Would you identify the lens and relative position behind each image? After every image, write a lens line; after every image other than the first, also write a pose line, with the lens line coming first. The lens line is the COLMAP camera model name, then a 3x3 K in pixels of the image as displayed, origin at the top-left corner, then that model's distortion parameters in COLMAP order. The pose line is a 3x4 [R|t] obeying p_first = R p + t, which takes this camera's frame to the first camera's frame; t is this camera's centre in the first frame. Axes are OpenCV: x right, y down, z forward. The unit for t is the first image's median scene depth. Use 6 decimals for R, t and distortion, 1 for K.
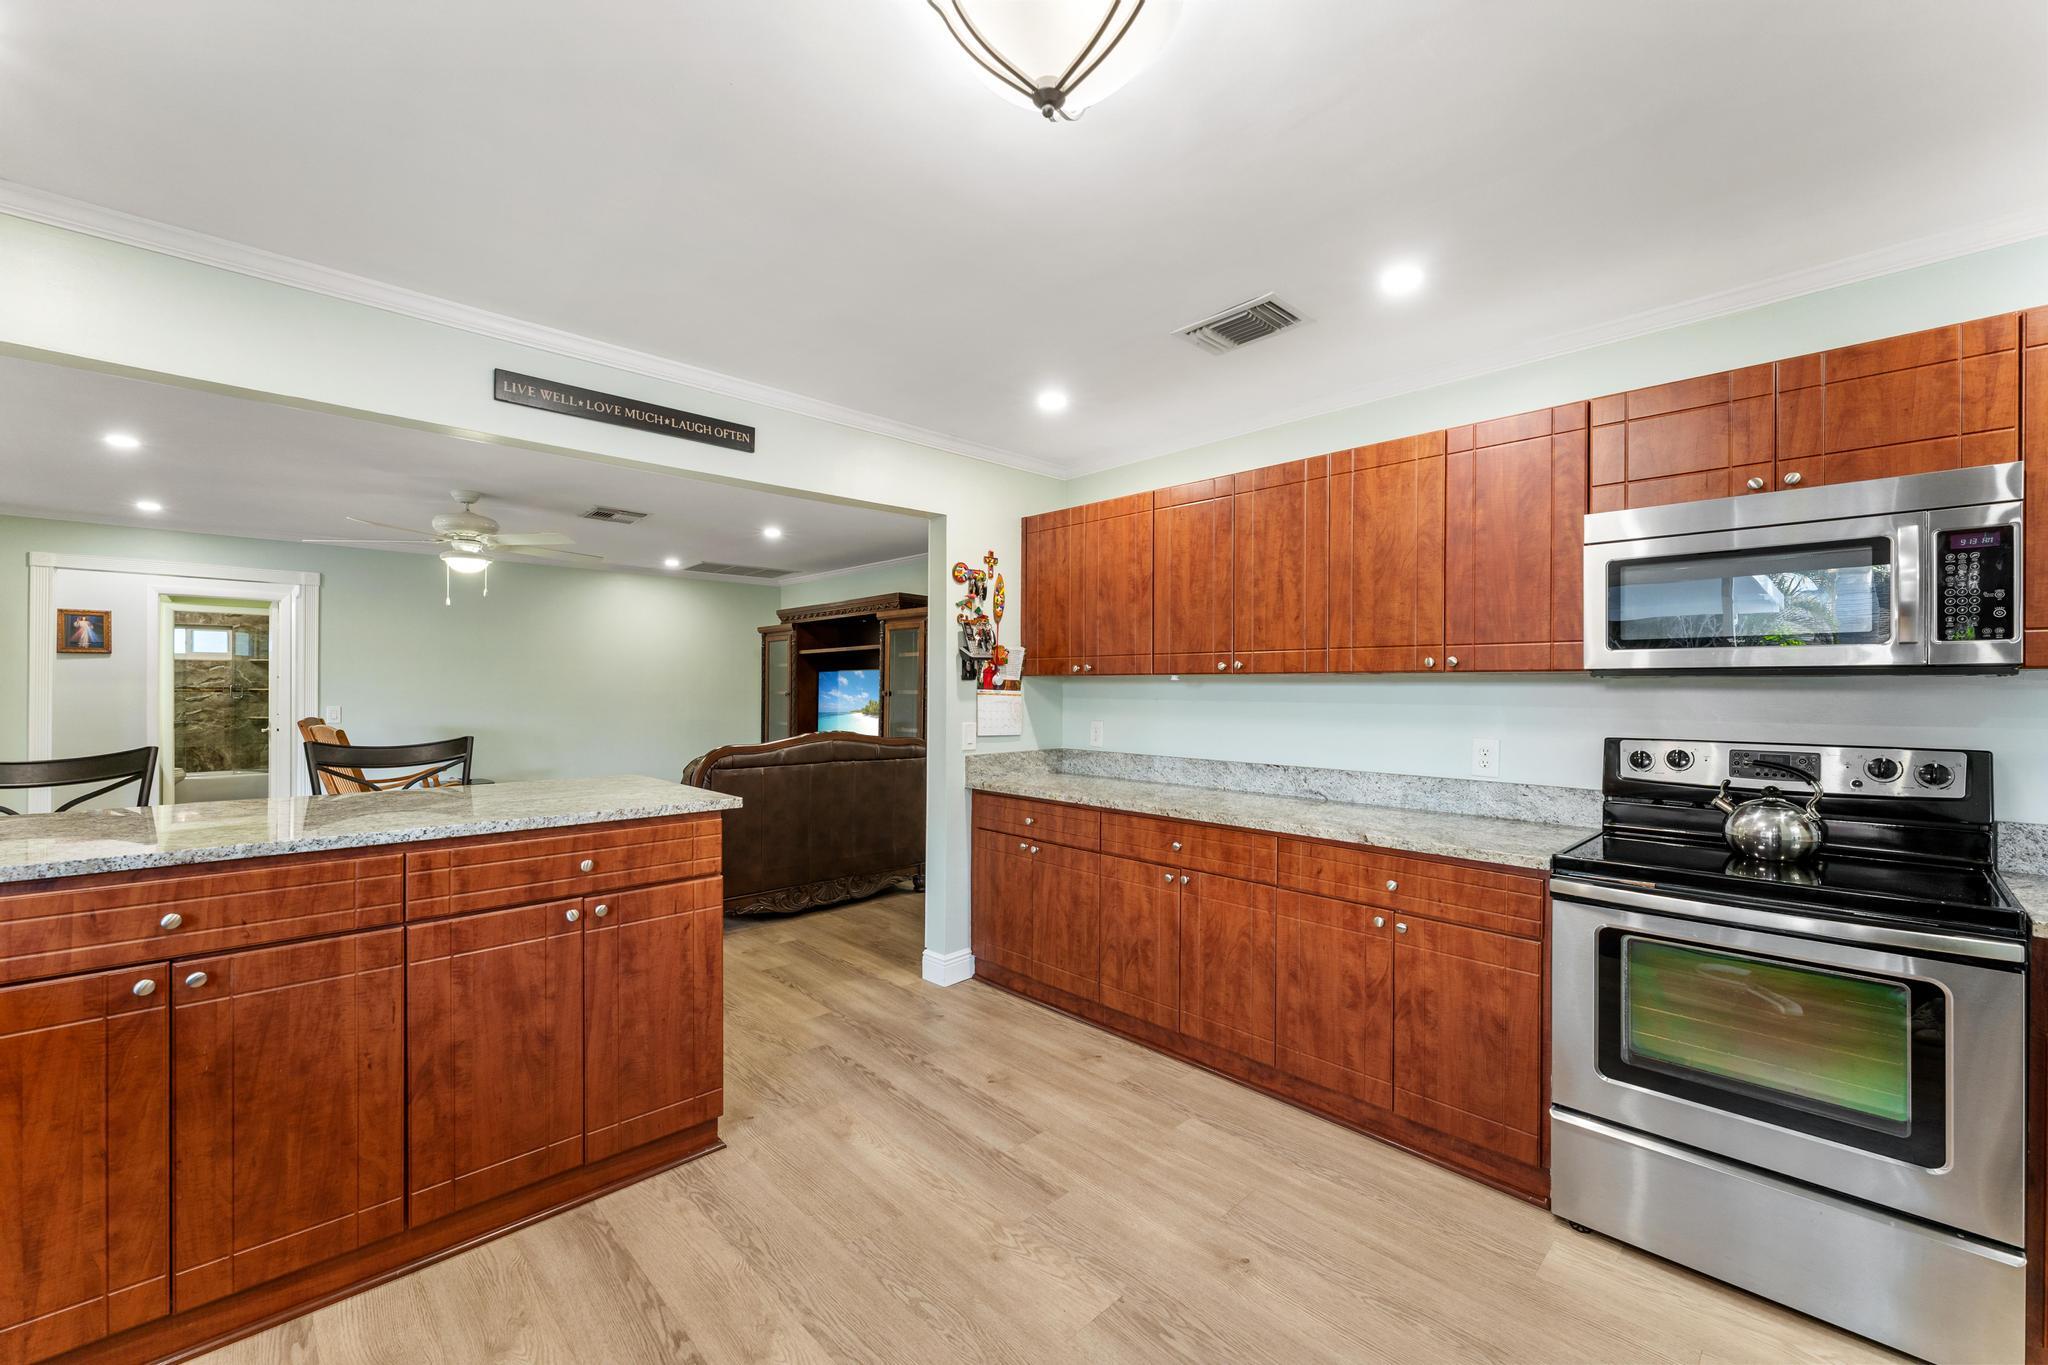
lens RADIAL K [[822.2, 0, 1022.0], [0, 822.2, 687.6], [0, 0, 1]] dist [0.000804, -0.000906]
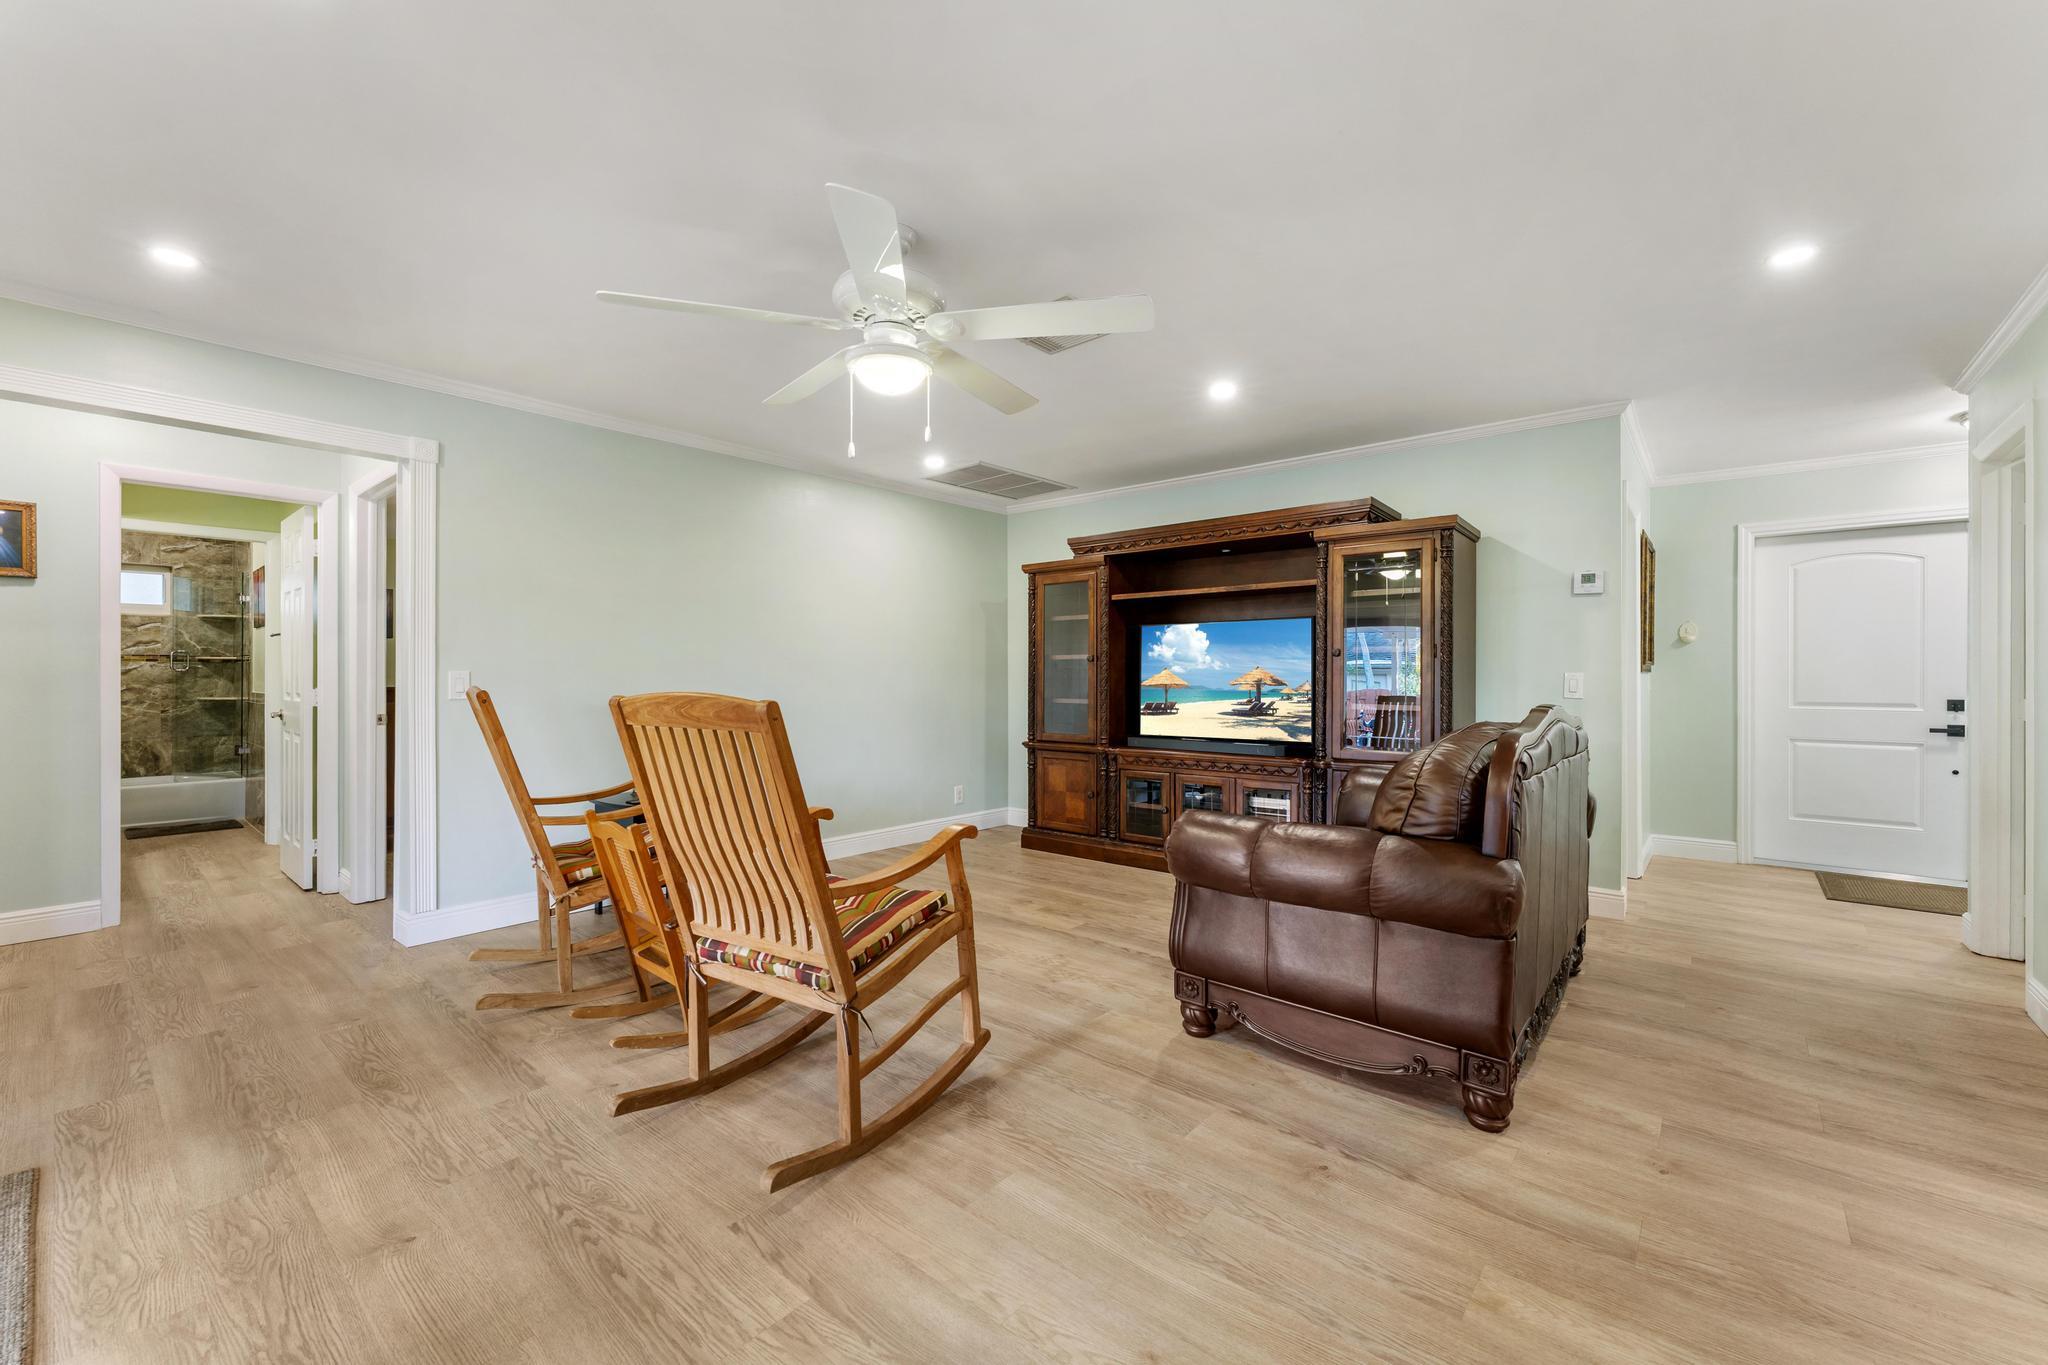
lens RADIAL K [[822.2, 0, 1022.3], [0, 822.2, 668.5], [0, 0, 1]] dist [0.000804, -0.000906]
pose [[0.995148, -0.001005, 0.098384, -1.236773], [0.001537, 0.999985, -0.005331, 0.062442], [-0.098377, 0.005456, 0.995134, 0.940729]]
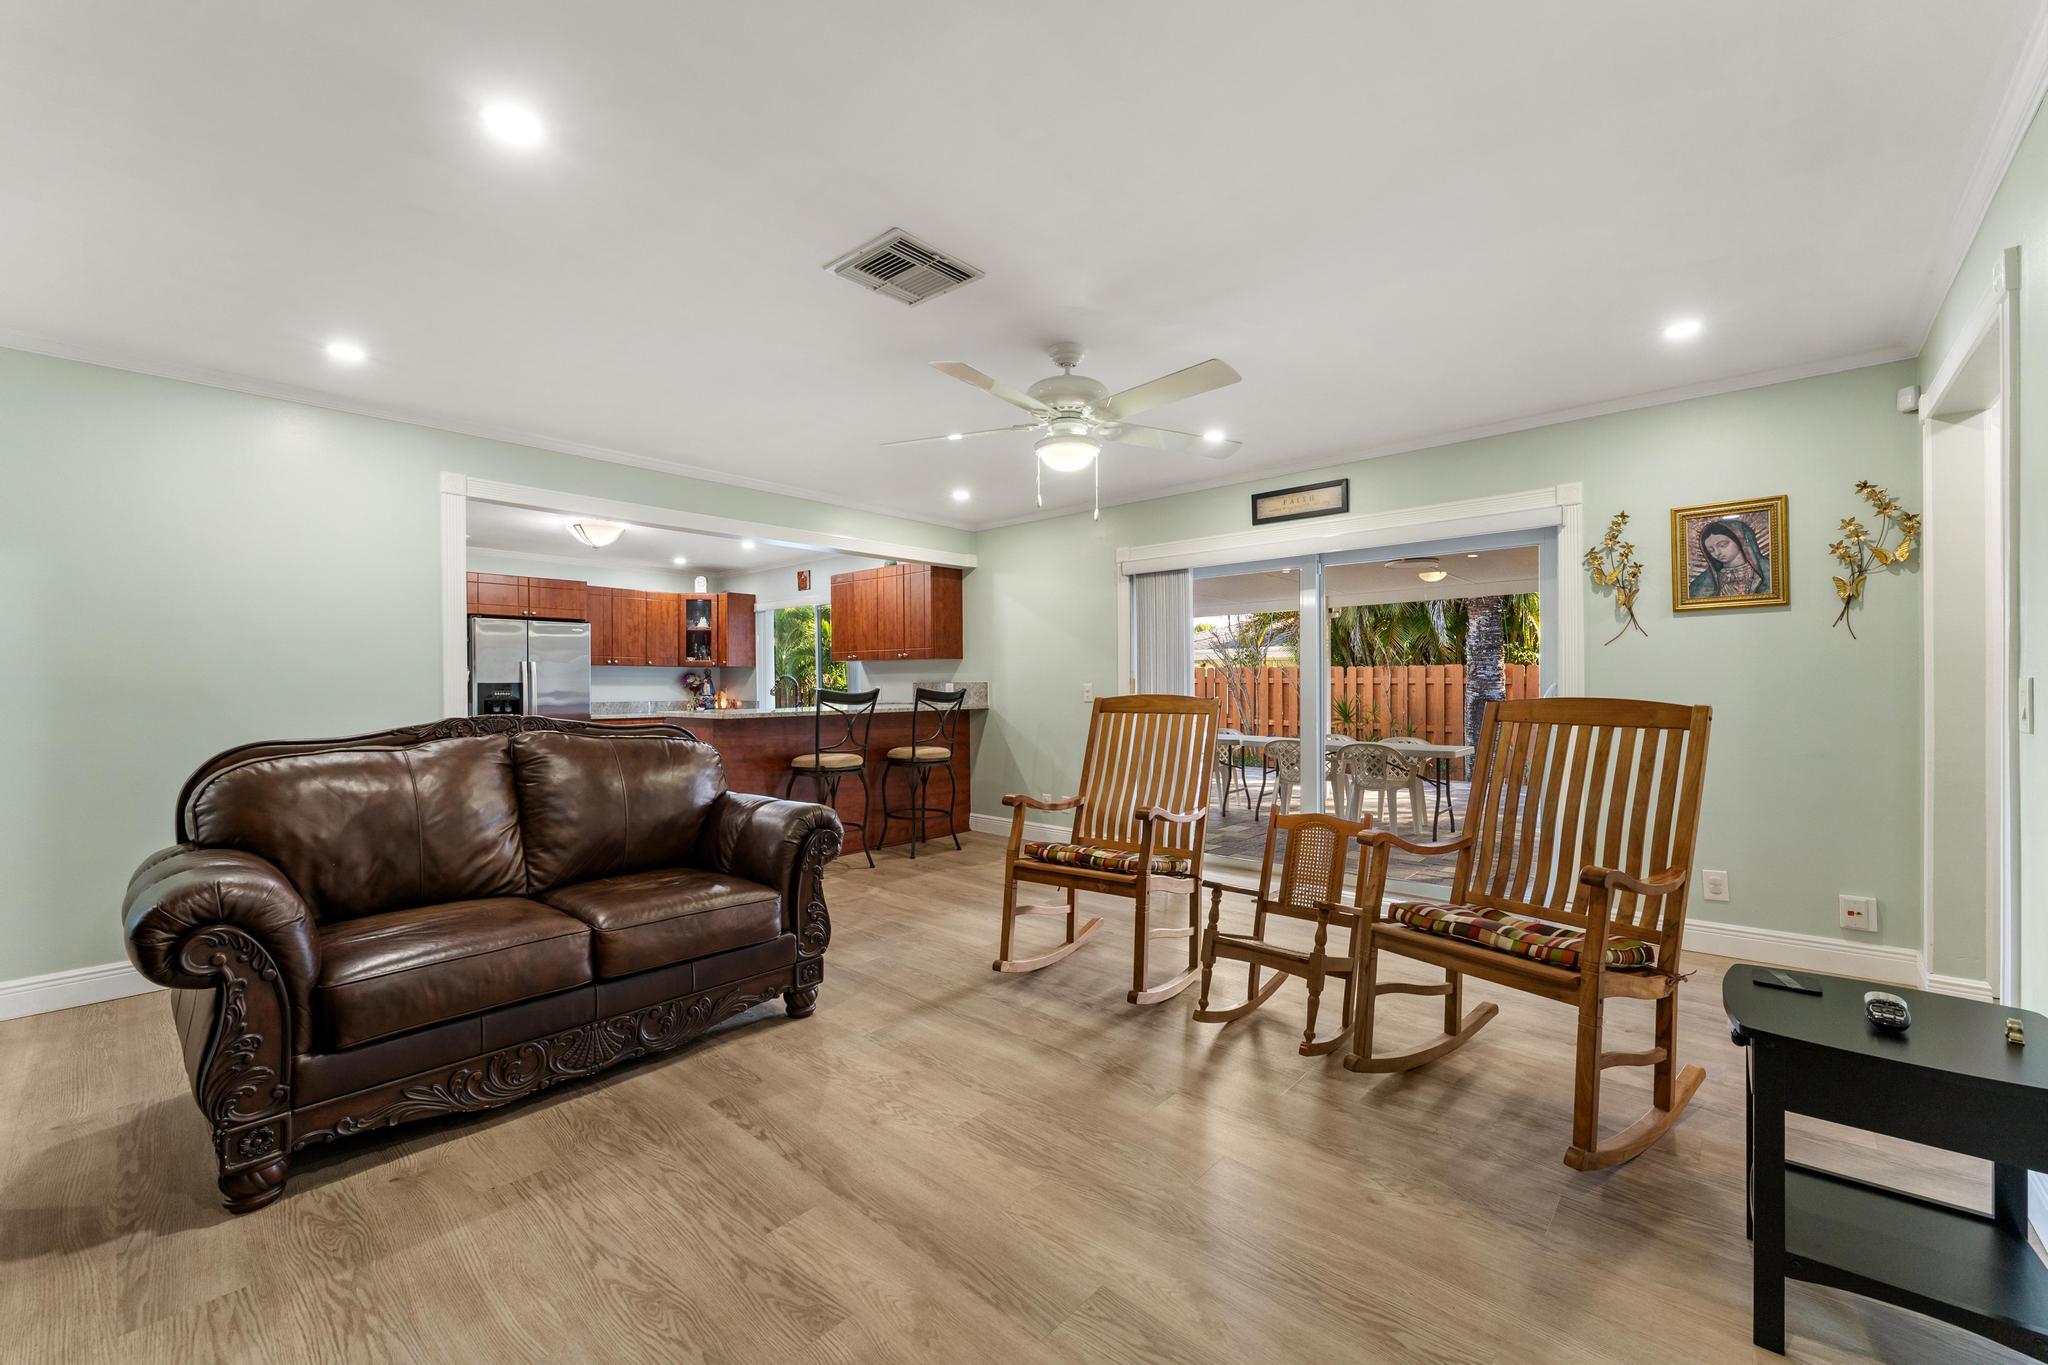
lens RADIAL K [[822.2, 0, 1023.4], [0, 822.2, 685.9], [0, 0, 1]] dist [0.000804, -0.000906]
pose [[-0.997605, 0.003735, -0.069062, -1.139590], [0.003597, 0.999991, 0.002125, 0.060195], [0.069069, 0.001872, -0.997610, 3.187810]]
